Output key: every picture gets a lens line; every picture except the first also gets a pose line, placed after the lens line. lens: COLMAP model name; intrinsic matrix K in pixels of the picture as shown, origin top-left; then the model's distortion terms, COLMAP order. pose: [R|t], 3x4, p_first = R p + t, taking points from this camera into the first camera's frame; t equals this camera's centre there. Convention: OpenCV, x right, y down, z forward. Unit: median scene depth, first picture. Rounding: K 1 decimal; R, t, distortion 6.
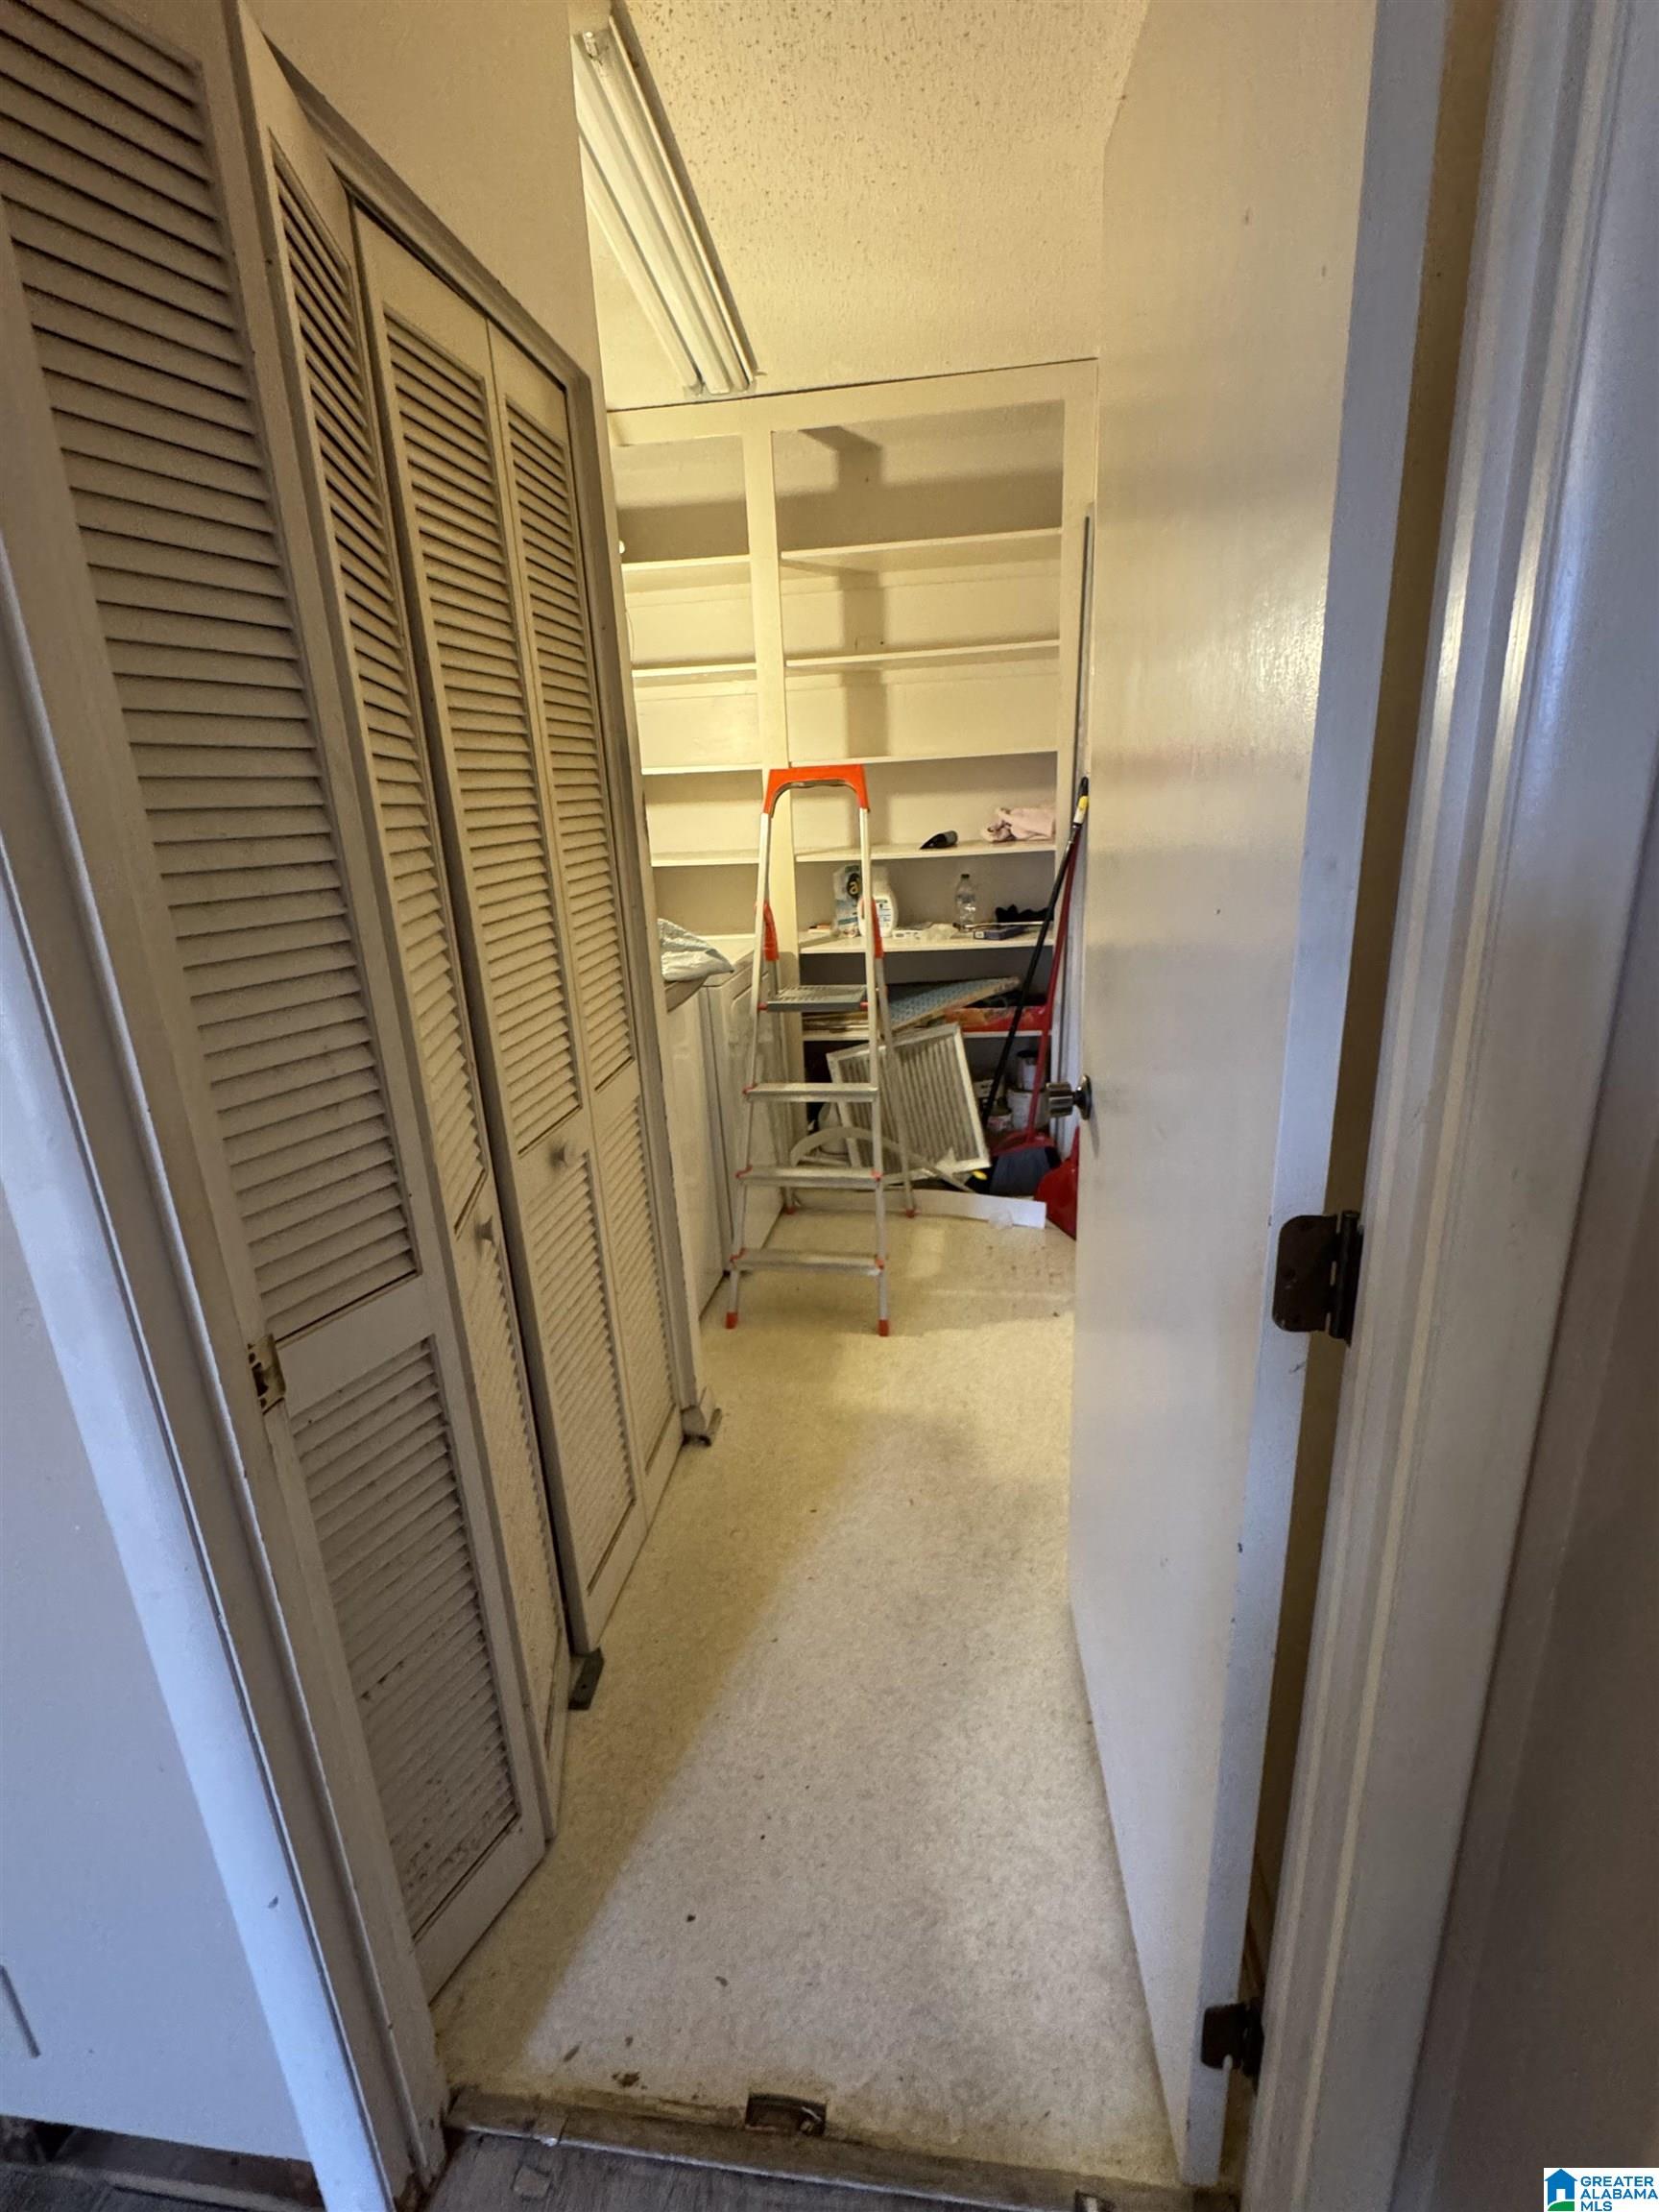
lens RADIAL K [[1023.6, 0, 833.9], [0, 1023.6, 1105.9], [0, 0, 1]] dist [0.000806, 0.000070]
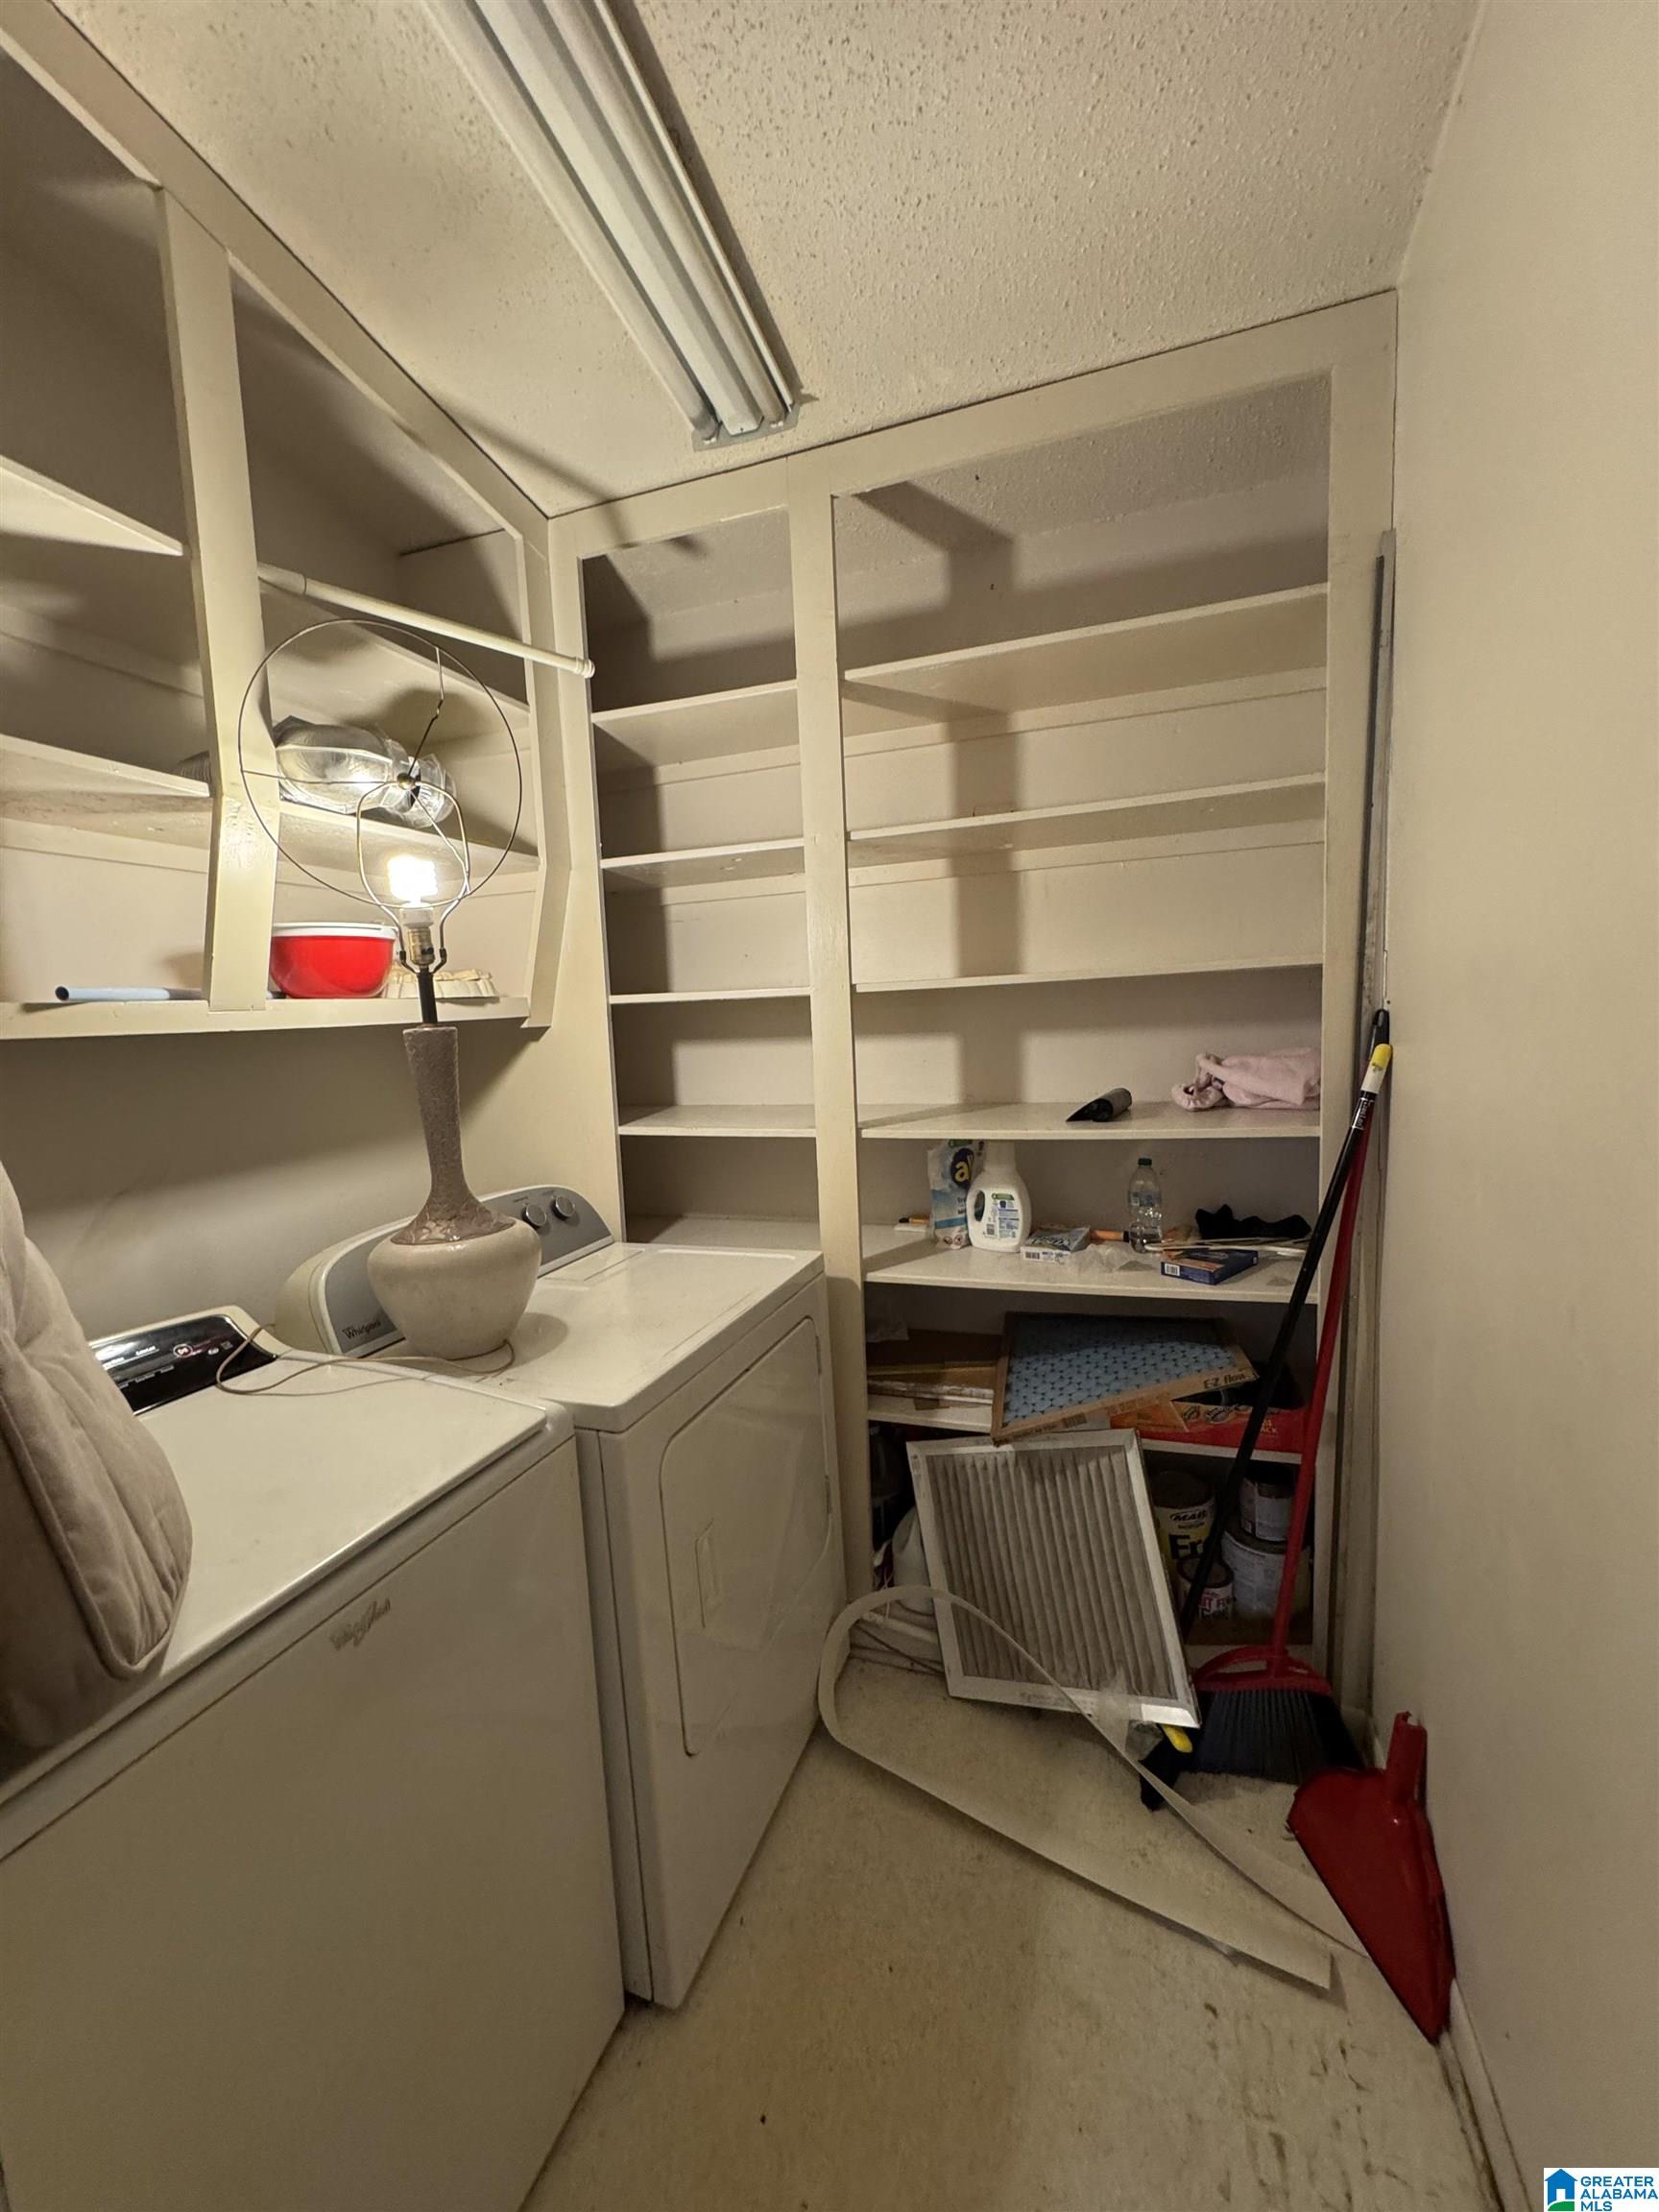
lens RADIAL K [[887.6, 0, 830.7], [0, 887.6, 1105.1], [0, 0, 1]] dist [-0.000725, 0.000001]
pose [[0.979944, 0.021921, -0.198065, 0.050283], [-0.057167, 0.983078, -0.174036, -0.159064], [0.190898, 0.181869, 0.964615, 0.460319]]
